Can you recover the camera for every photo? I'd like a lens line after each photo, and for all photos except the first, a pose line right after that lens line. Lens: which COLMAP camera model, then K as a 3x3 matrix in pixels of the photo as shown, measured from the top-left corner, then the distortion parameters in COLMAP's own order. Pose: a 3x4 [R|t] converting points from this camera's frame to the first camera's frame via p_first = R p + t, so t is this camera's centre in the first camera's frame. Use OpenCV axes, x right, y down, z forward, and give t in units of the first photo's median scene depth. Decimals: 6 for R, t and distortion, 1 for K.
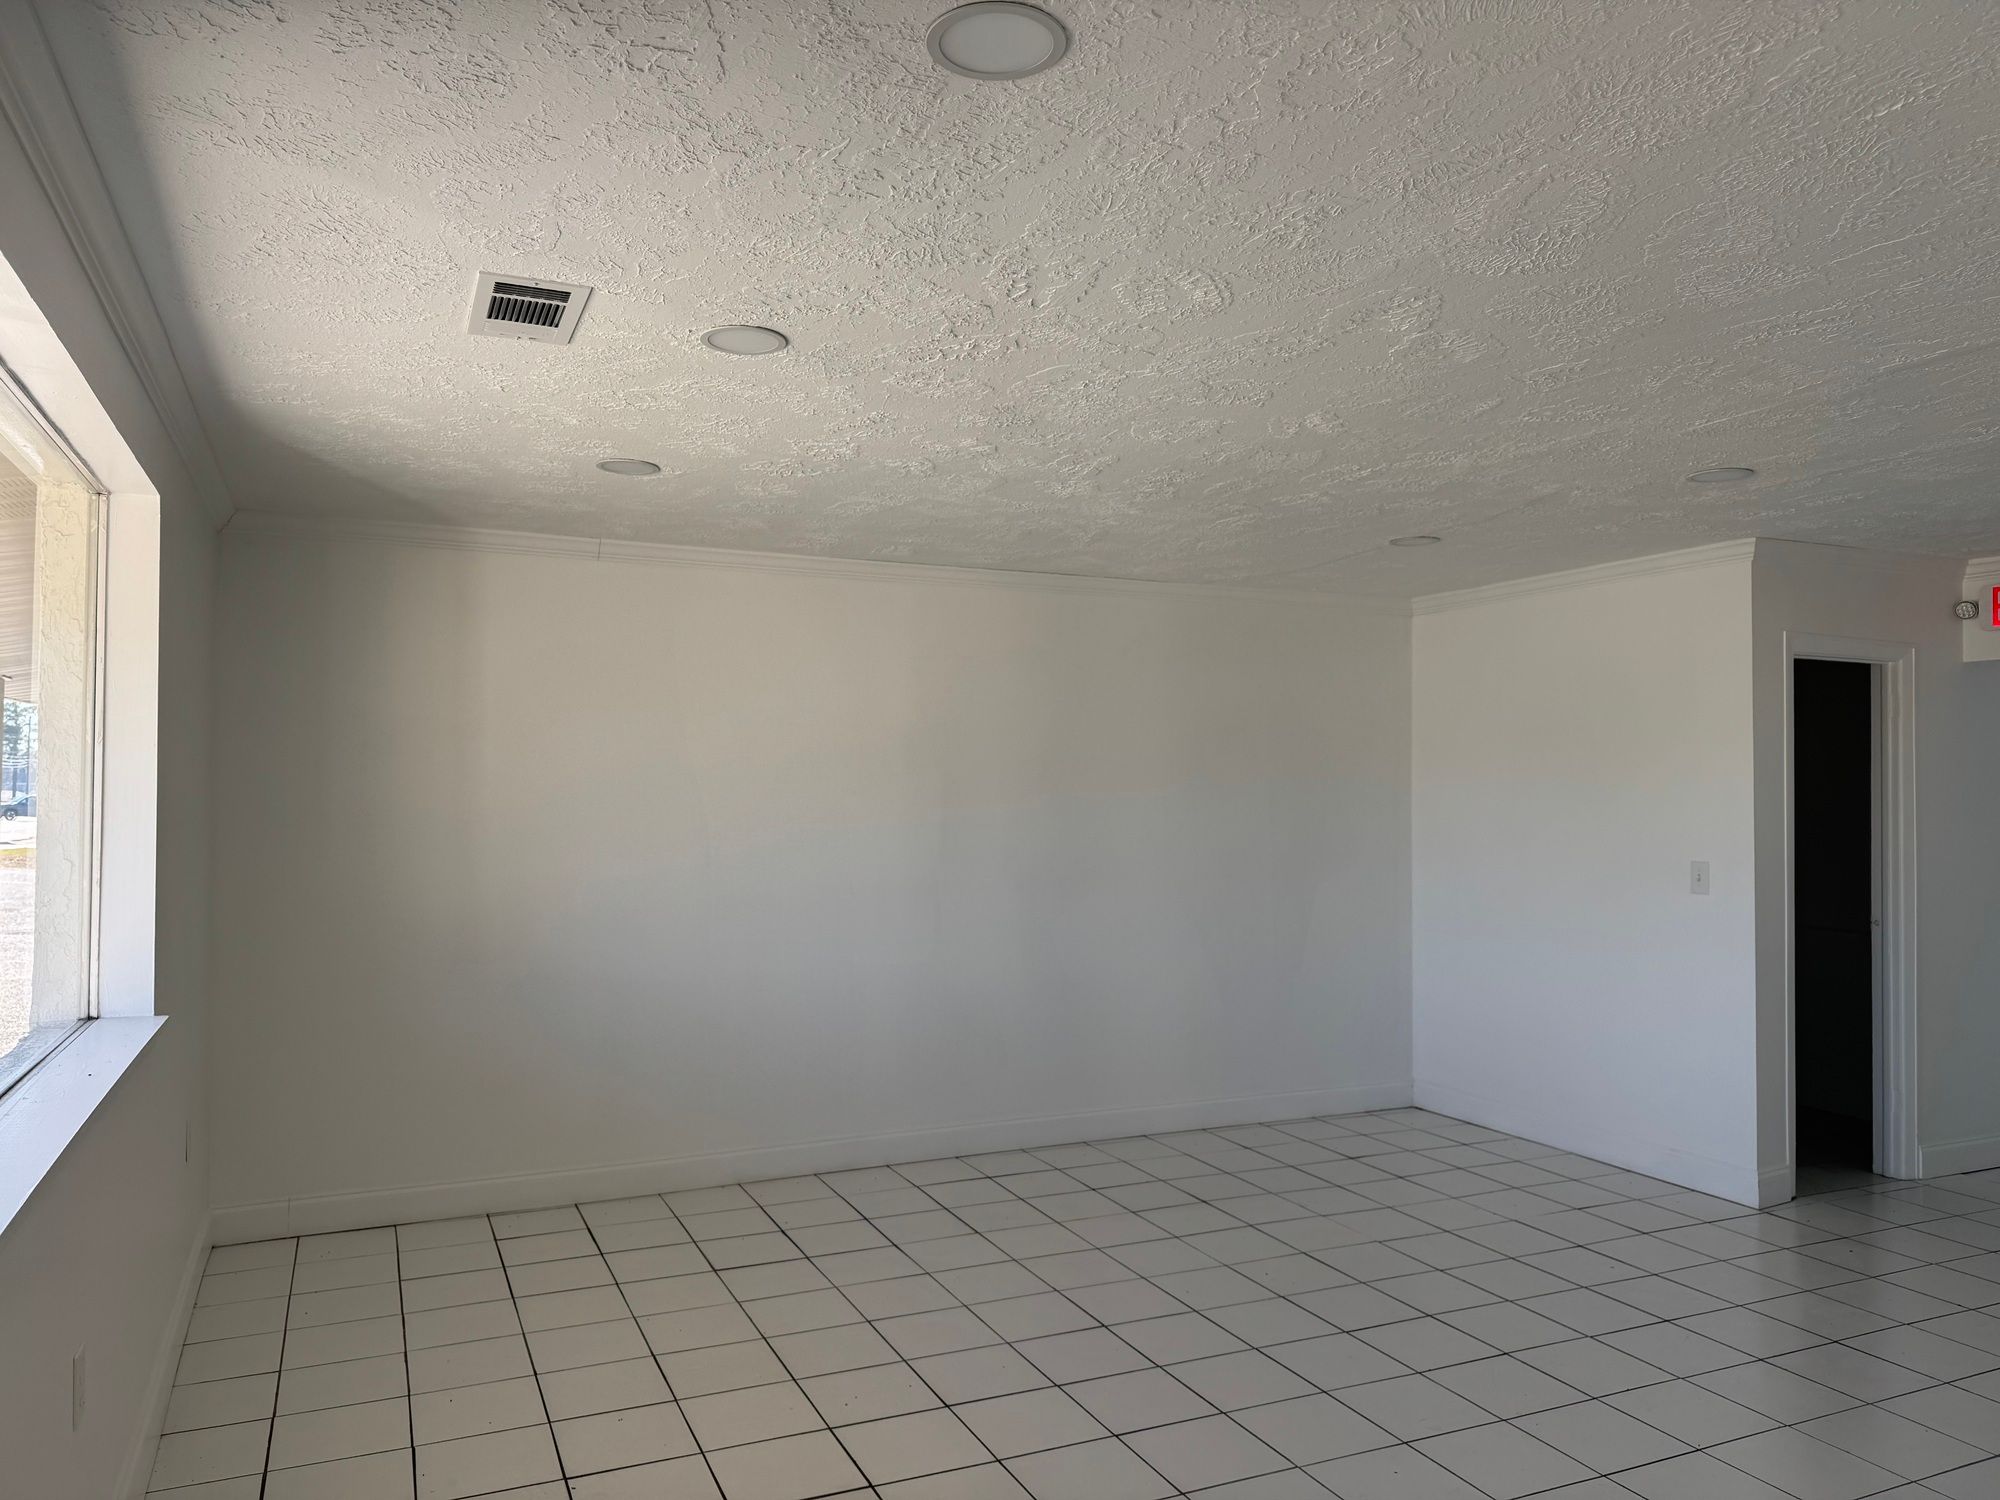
lens RADIAL K [[1394.2, 0, 1009.1], [0, 1394.2, 744.8], [0, 0, 1]] dist [0.046756, -0.050277]
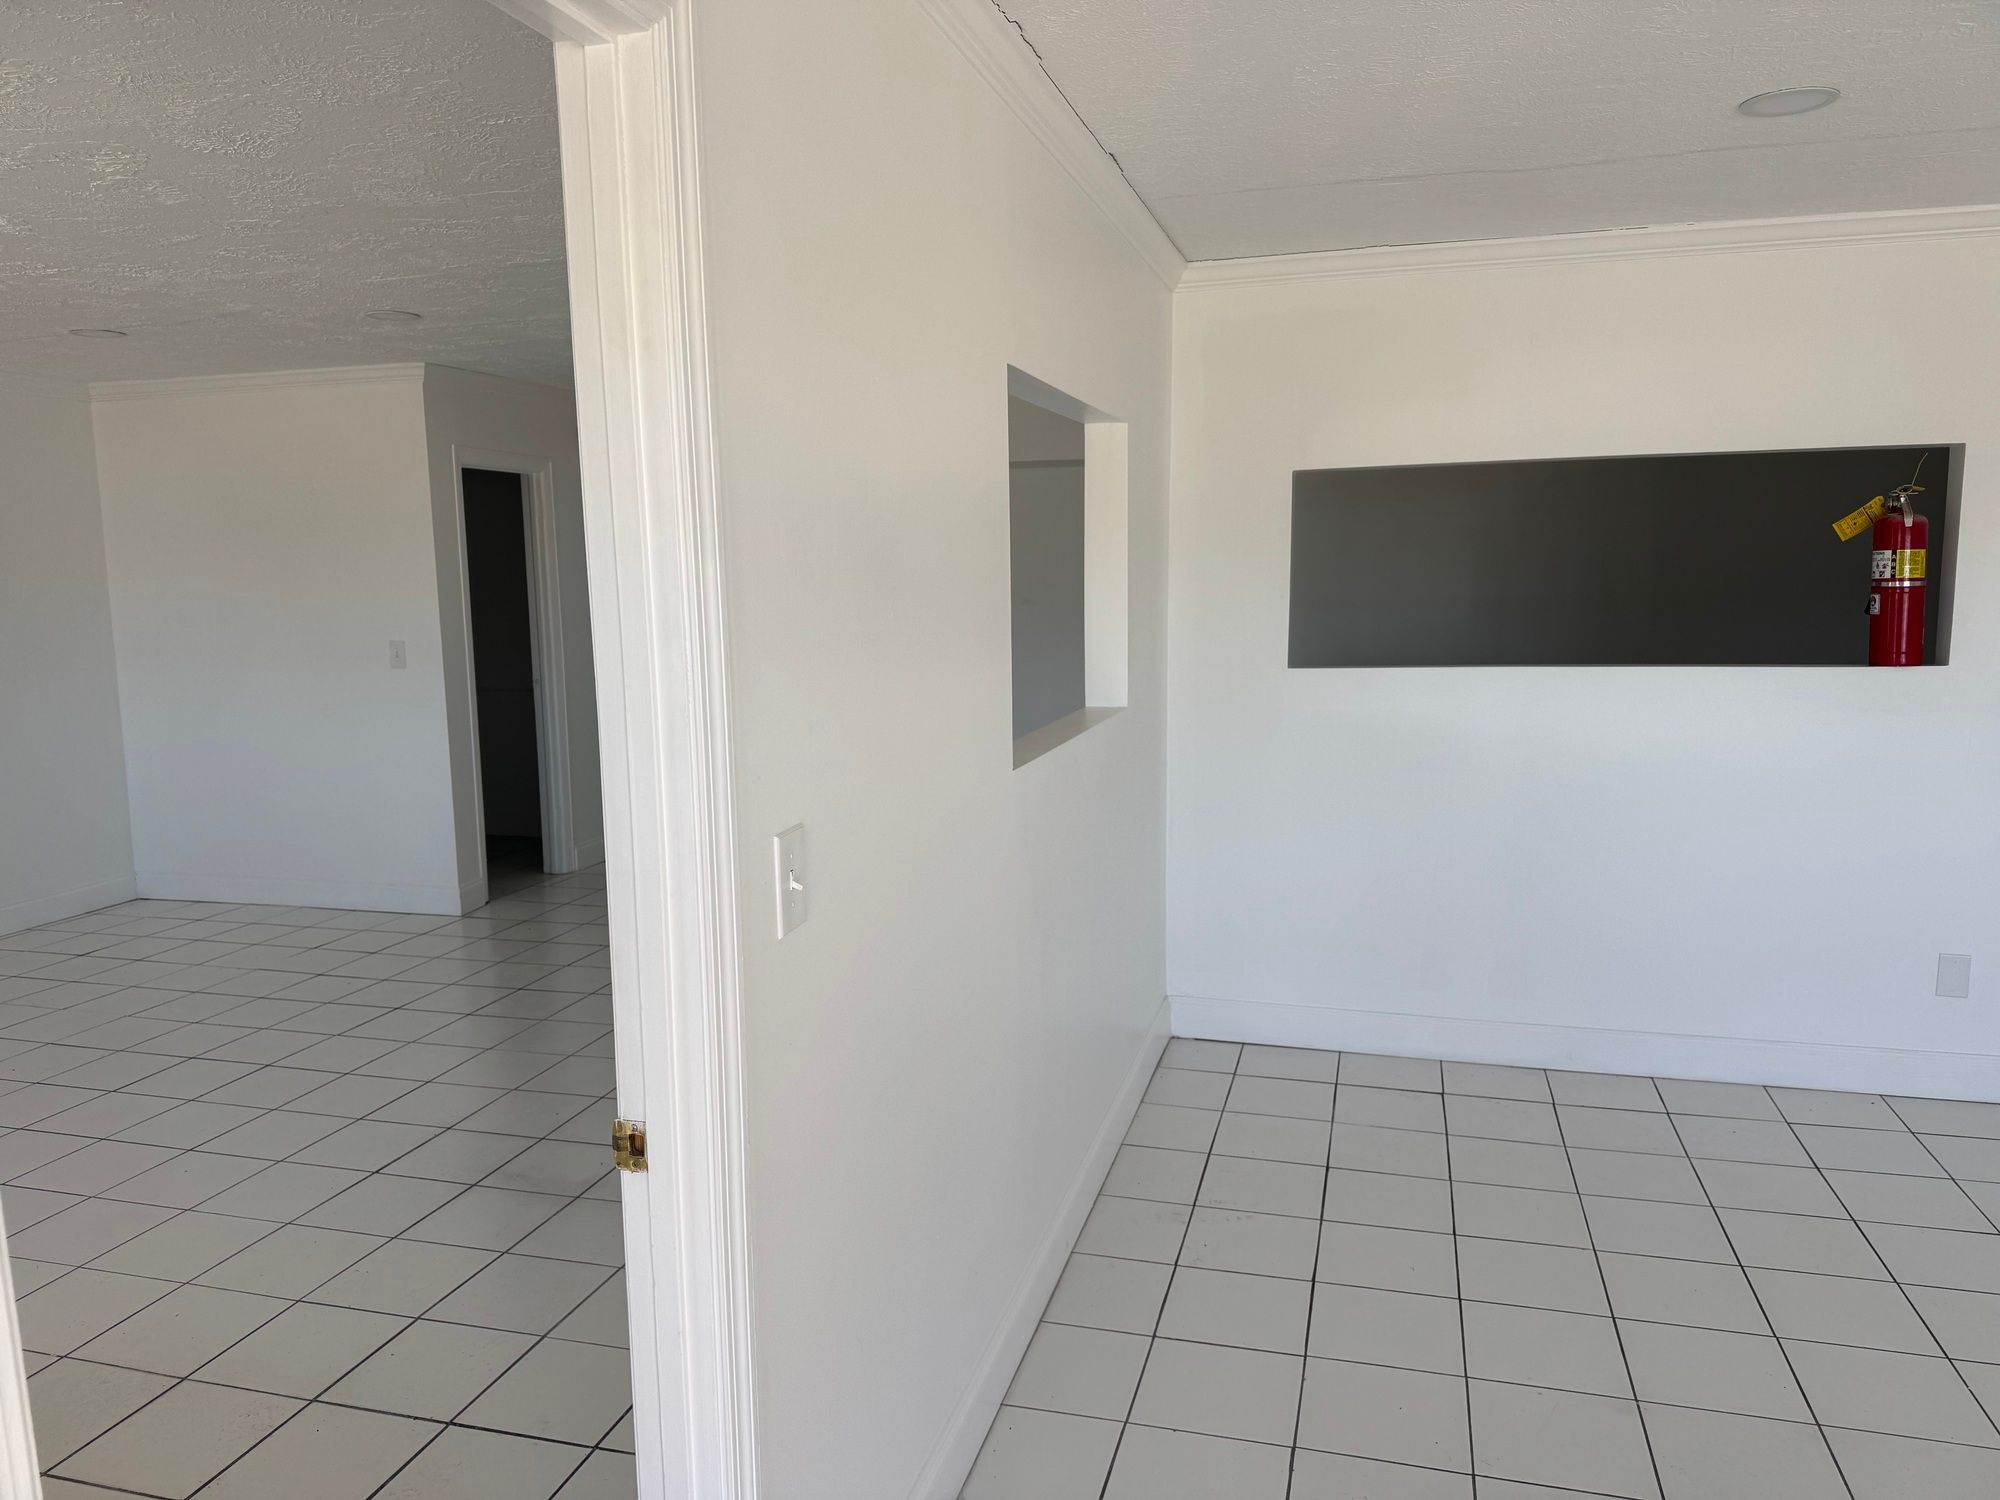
lens RADIAL K [[1394.2, 0, 1009.1], [0, 1394.2, 744.8], [0, 0, 1]] dist [0.046756, -0.050277]
pose [[0.643201, -0.118271, 0.756508, -0.087087], [-0.000844, 0.987889, 0.155162, -0.014811], [-0.765697, -0.100439, 0.635311, -0.161802]]
